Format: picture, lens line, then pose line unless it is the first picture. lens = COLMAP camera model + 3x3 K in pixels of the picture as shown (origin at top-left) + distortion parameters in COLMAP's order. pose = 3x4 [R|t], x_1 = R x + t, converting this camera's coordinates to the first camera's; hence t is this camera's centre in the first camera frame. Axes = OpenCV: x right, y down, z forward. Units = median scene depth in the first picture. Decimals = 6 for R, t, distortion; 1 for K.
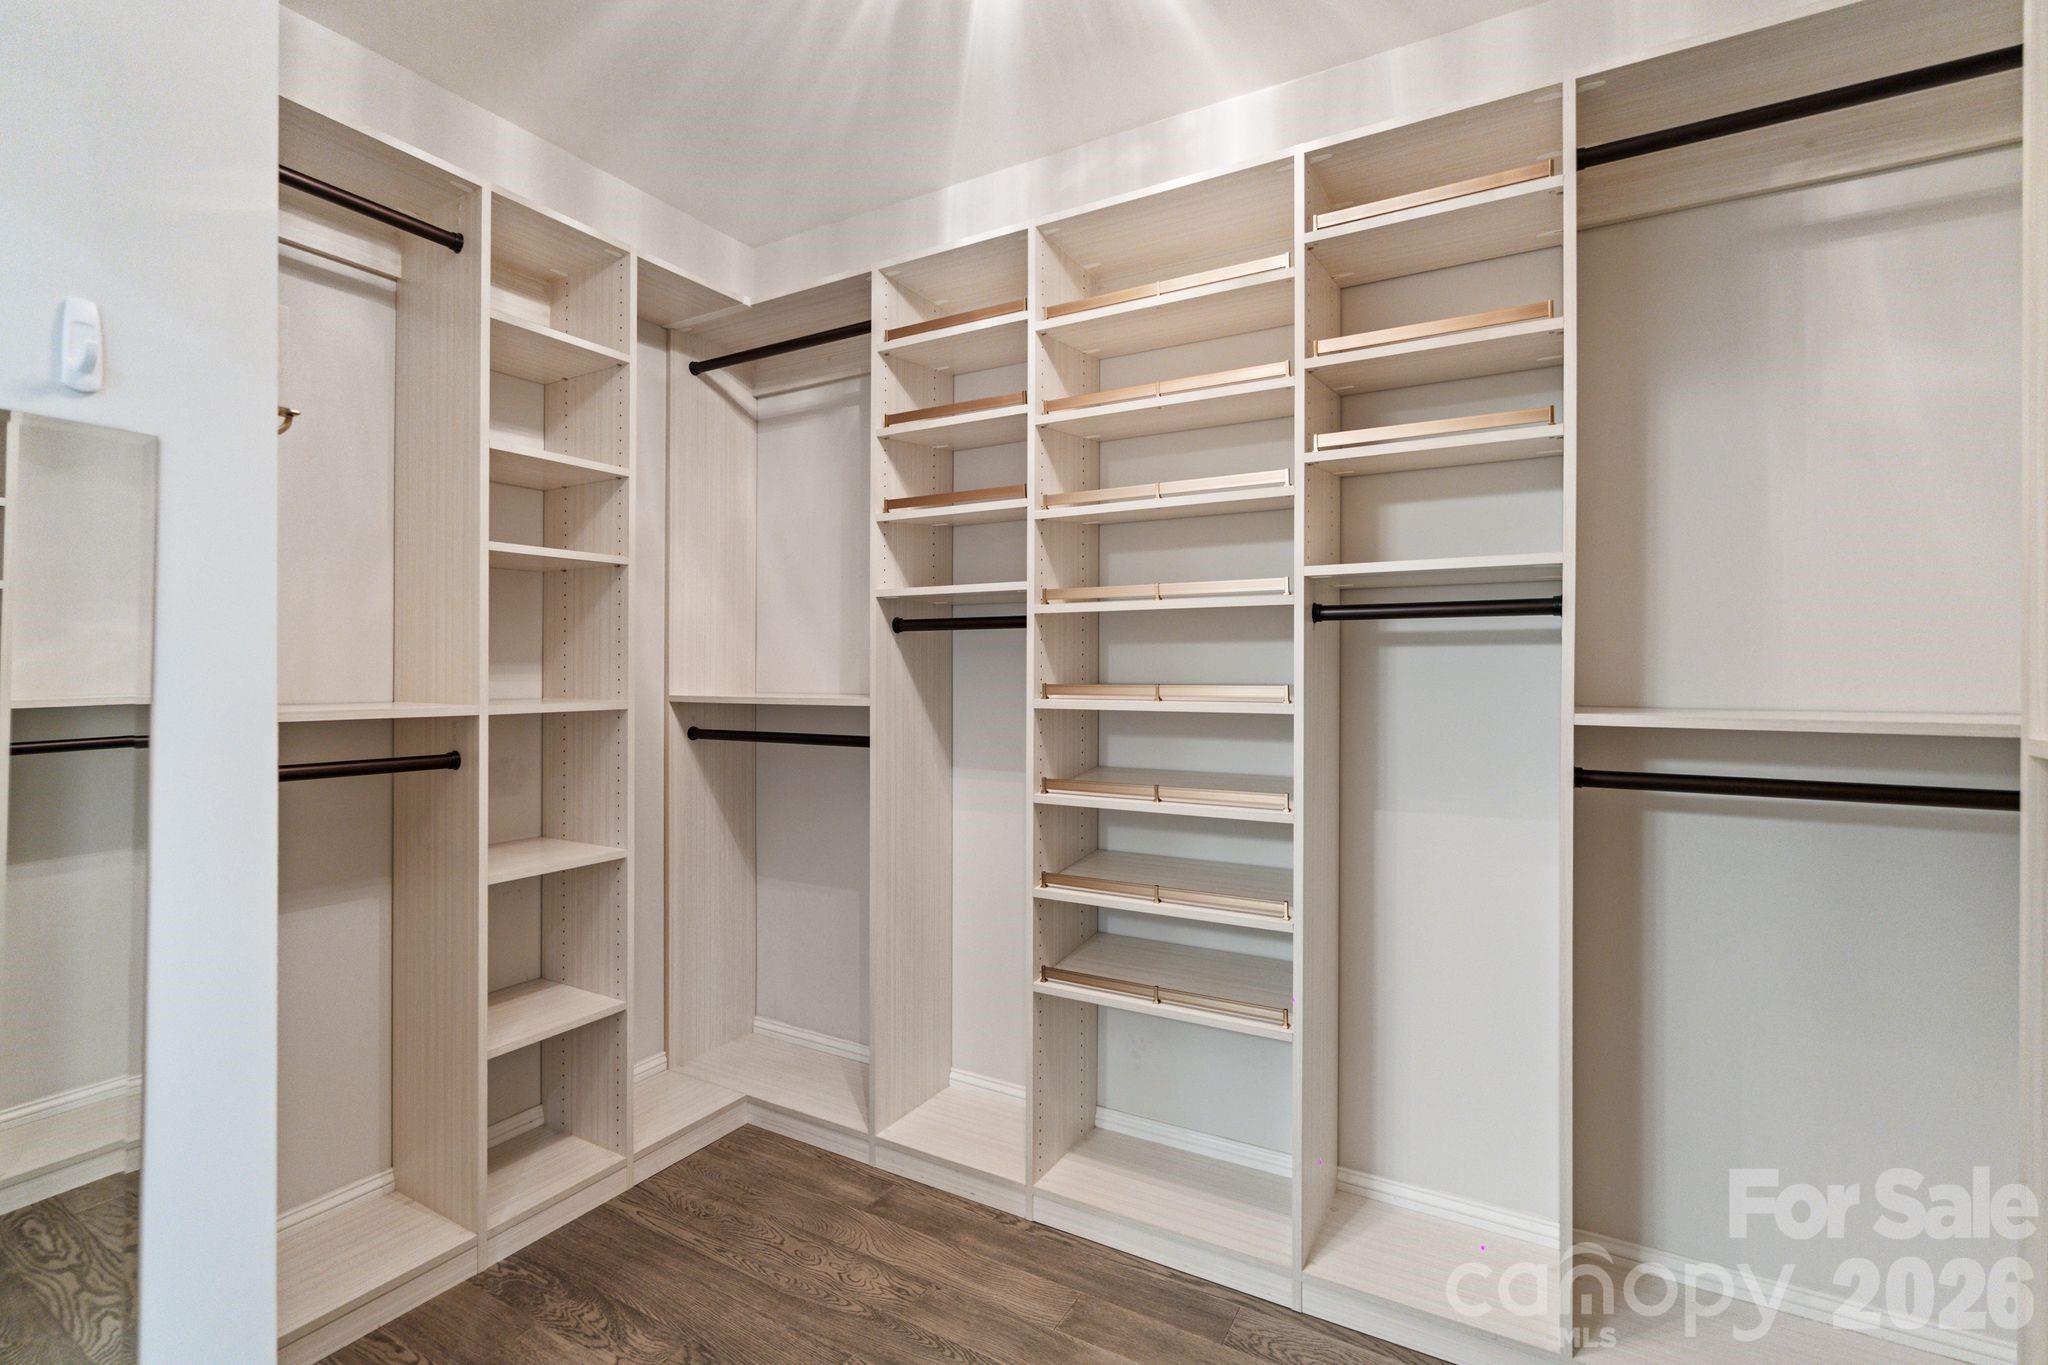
lens RADIAL K [[937.2, 0, 1015.8], [0, 937.2, 672.8], [0, 0, 1]] dist [0.000638, 0.000282]
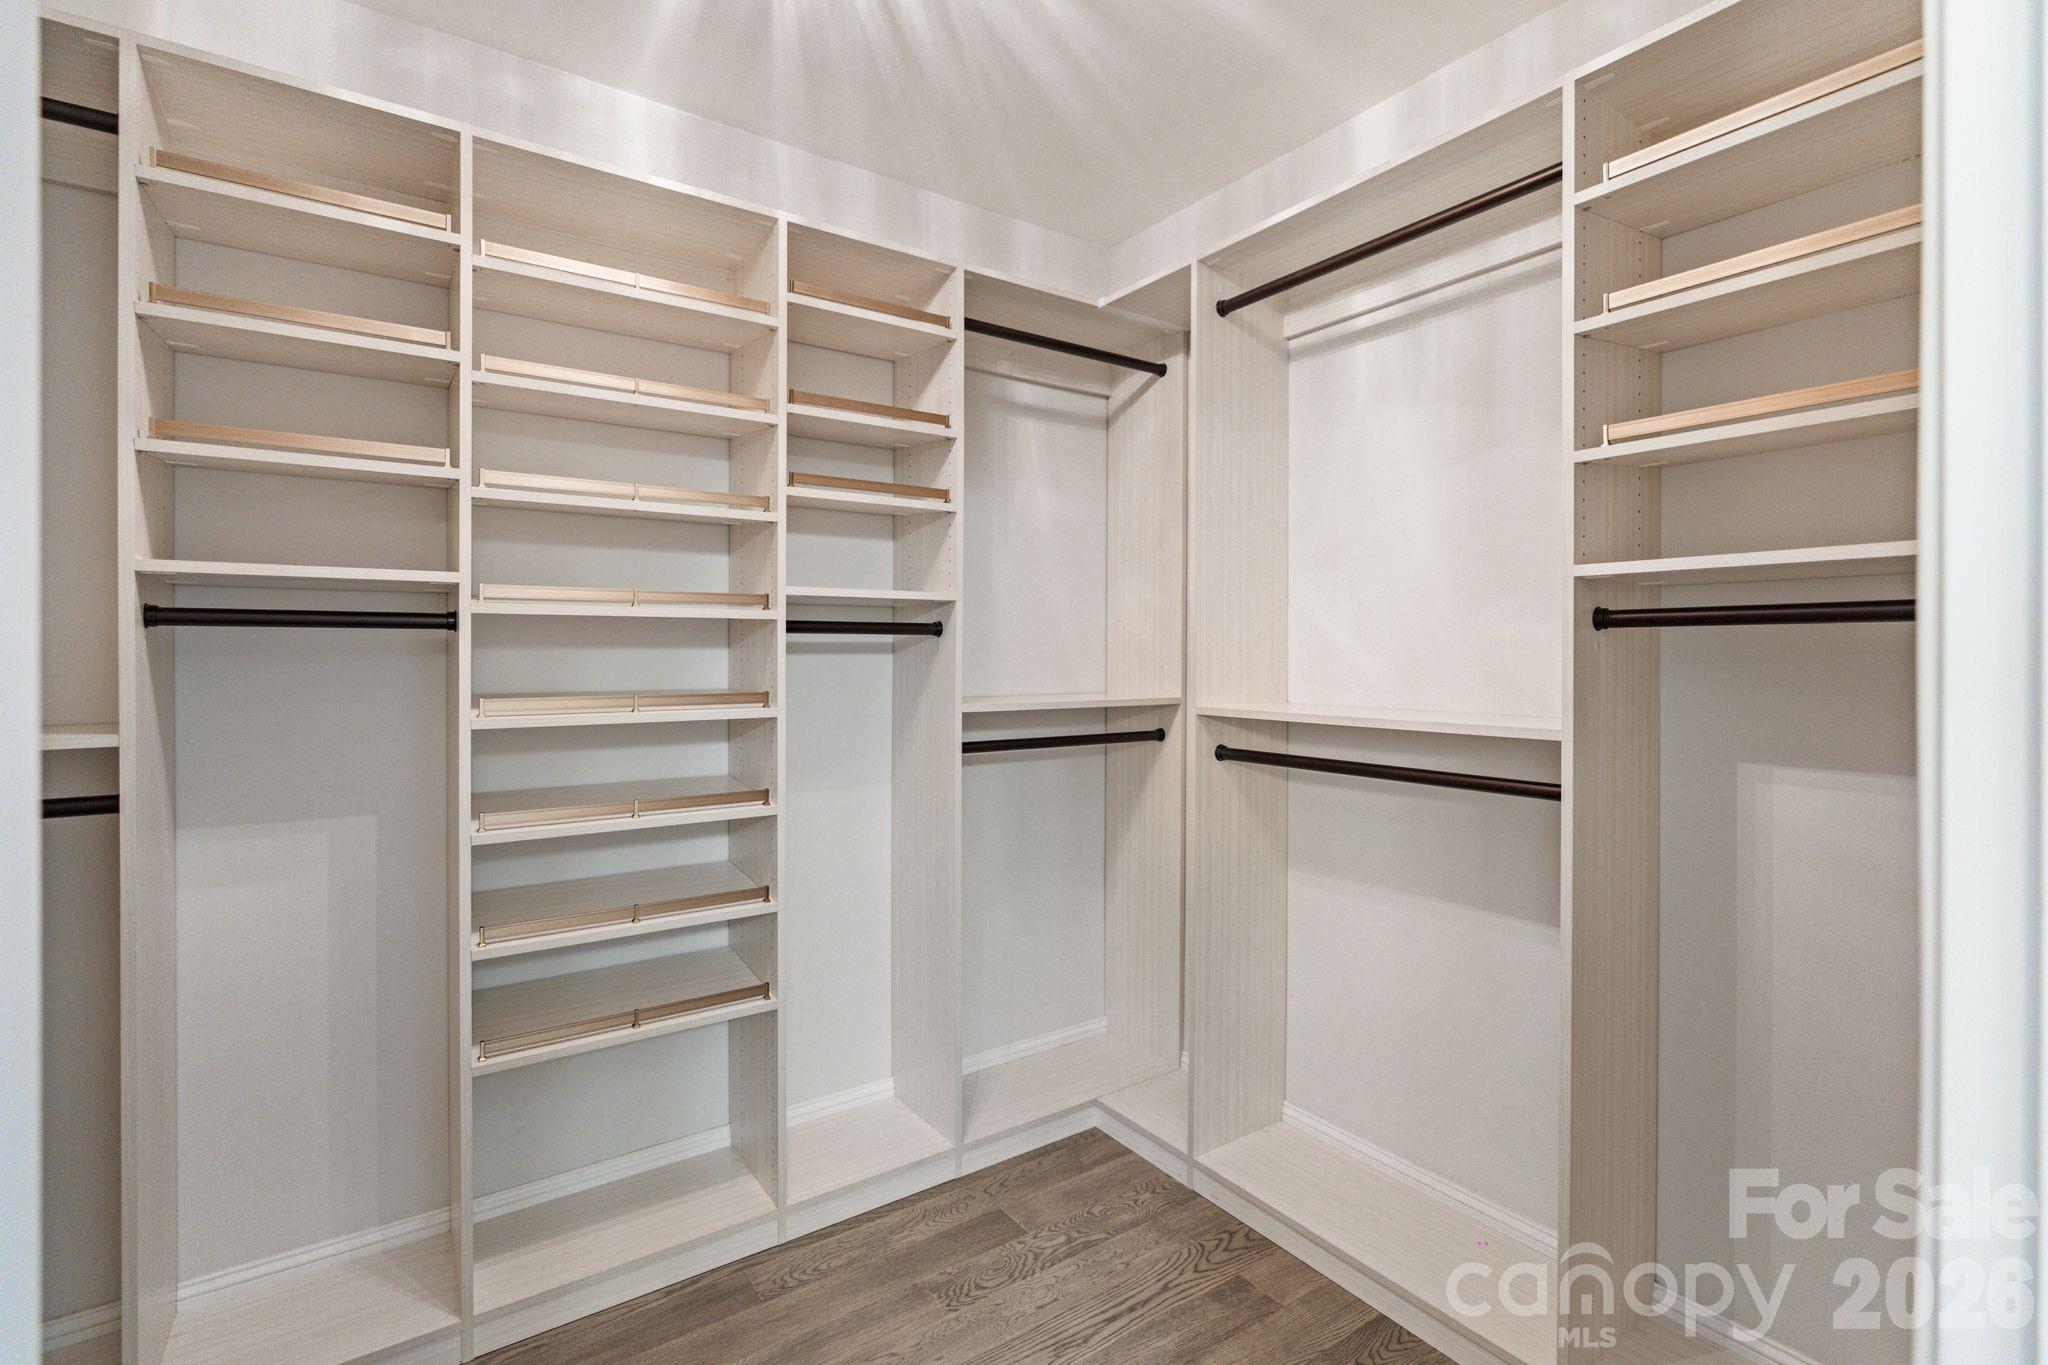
lens RADIAL K [[937.2, 0, 1012.9], [0, 937.2, 668.8], [0, 0, 1]] dist [0.000638, 0.000282]
pose [[0.425581, -0.013954, 0.904813, -0.544000], [0.008170, 0.999900, 0.011578, -0.021047], [-0.904884, 0.002465, 0.425652, 0.243186]]
